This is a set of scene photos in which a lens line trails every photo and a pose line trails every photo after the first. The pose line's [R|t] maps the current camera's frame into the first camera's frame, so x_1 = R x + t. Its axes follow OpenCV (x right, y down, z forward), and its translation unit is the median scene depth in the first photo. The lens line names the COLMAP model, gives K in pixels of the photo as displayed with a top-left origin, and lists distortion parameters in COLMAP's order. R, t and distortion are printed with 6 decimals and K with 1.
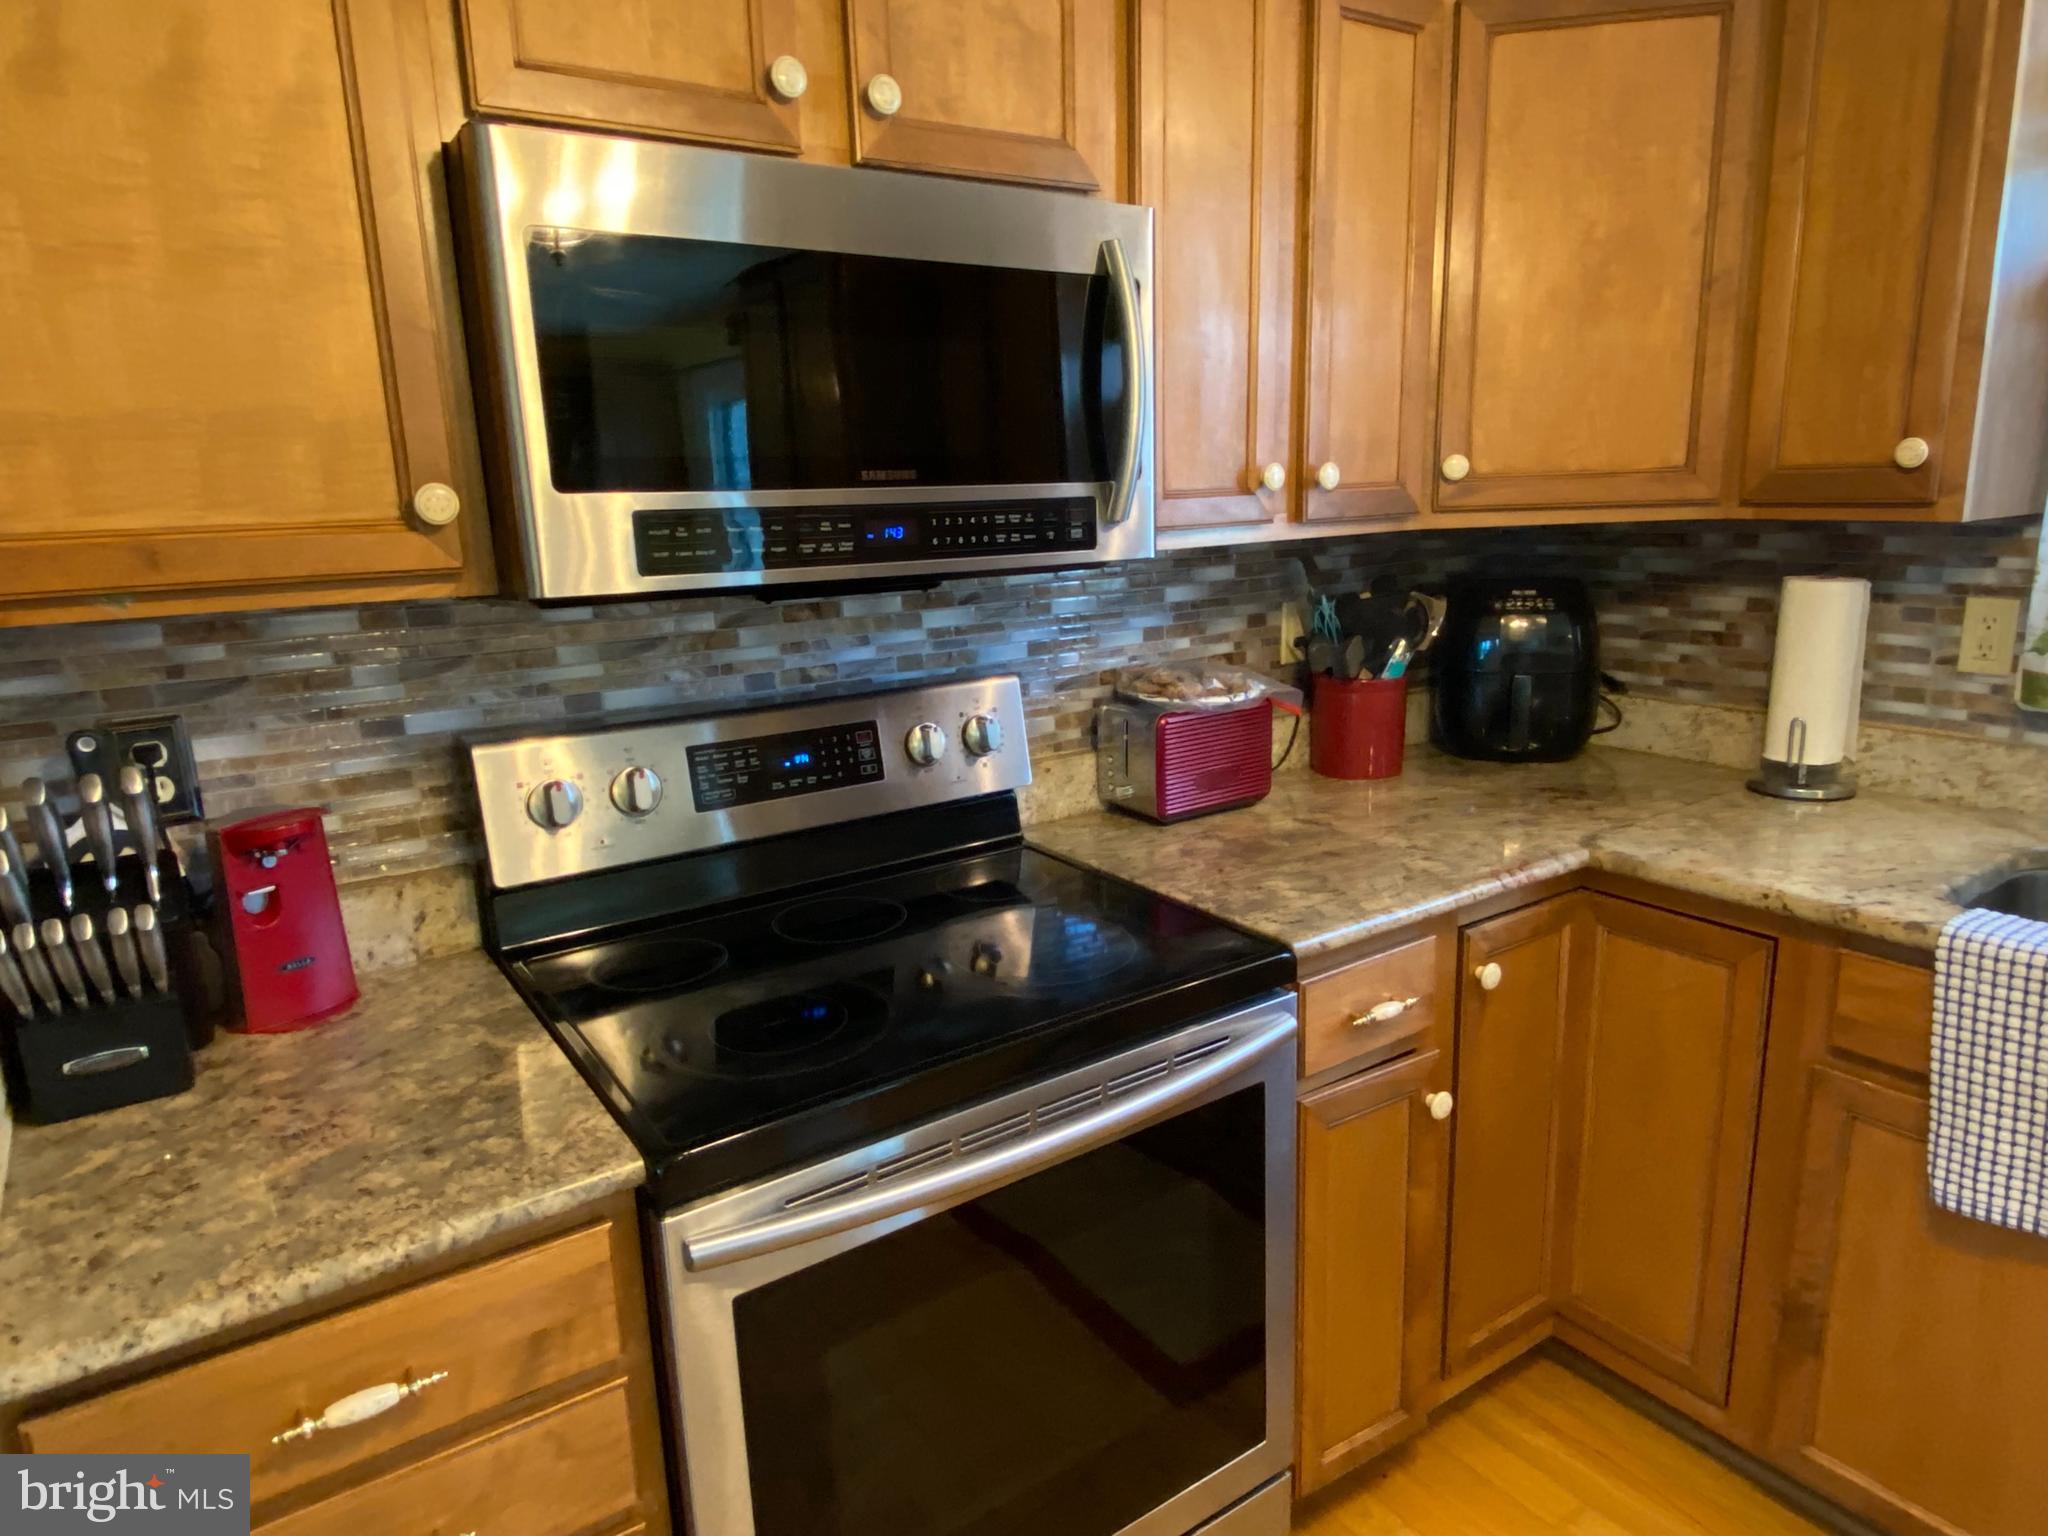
lens RADIAL K [[1231.9, 0, 1017.7], [0, 1231.9, 772.0], [0, 0, 1]] dist [0.033764, -0.010880]
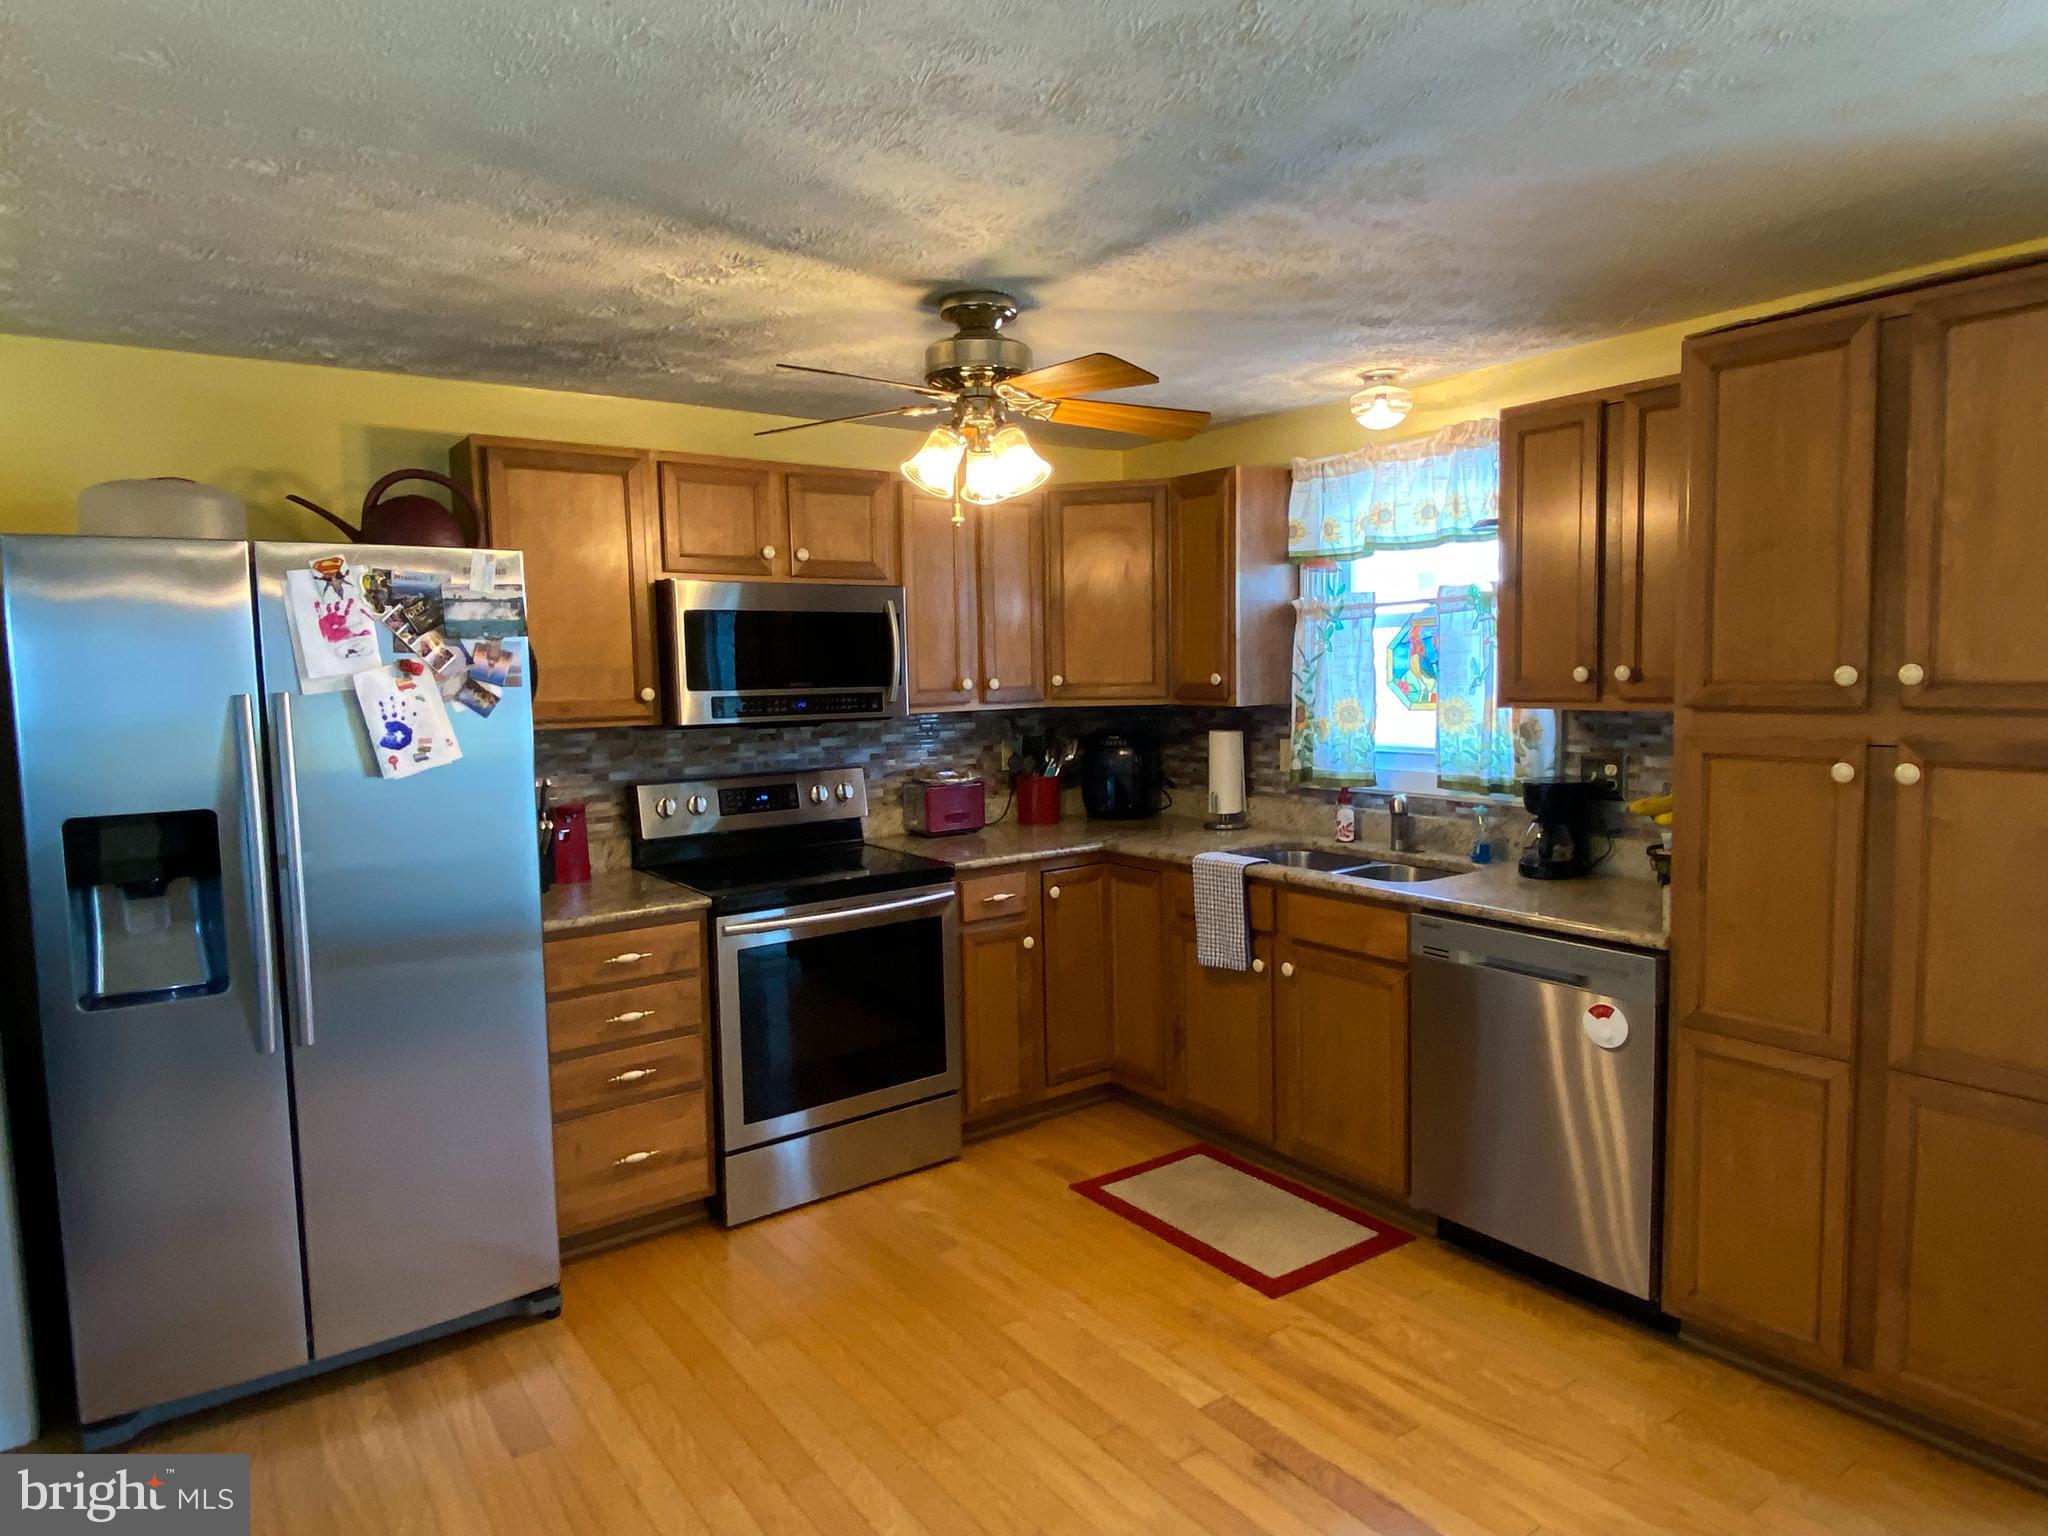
lens RADIAL K [[1231.9, 0, 1024.2], [0, 1231.9, 773.6], [0, 0, 1]] dist [0.033764, -0.010880]
pose [[0.999291, 0.009817, 0.036339, 0.229417], [-0.004752, 0.990570, -0.136927, 0.256159], [-0.037341, 0.136657, 0.989914, -1.326356]]
